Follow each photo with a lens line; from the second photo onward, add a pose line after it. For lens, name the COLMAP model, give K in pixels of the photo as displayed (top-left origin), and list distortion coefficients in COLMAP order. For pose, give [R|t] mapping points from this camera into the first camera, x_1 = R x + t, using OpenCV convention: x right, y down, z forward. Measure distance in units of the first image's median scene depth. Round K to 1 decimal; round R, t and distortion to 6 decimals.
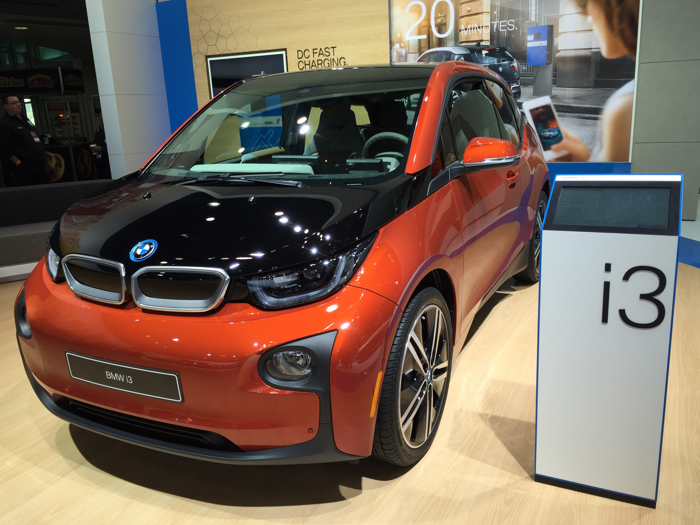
lens RADIAL K [[594.3, 0, 350.0], [0, 594.3, 262.5], [0, 0, 1]] dist [0.072381, -0.111301]
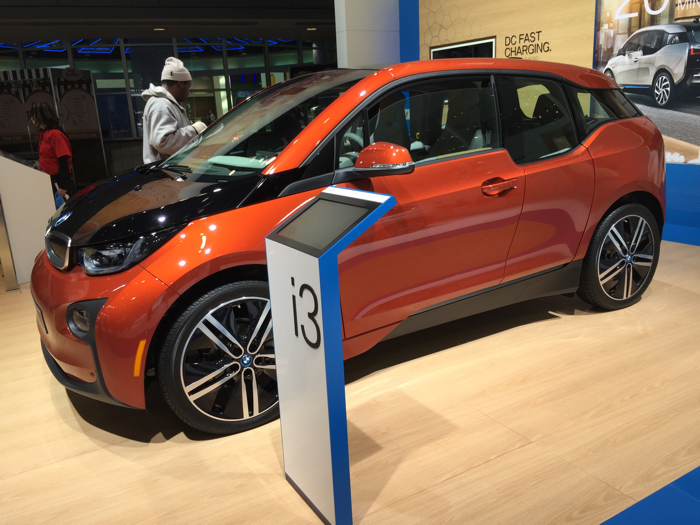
lens RADIAL K [[594.3, 0, 350.0], [0, 594.3, 262.5], [0, 0, 1]] dist [0.072381, -0.111301]
pose [[0.848096, 0.137661, -0.511647, 0.264623], [-0.123953, 0.990411, 0.061013, -0.024931], [0.515140, 0.011675, 0.857027, 0.051135]]
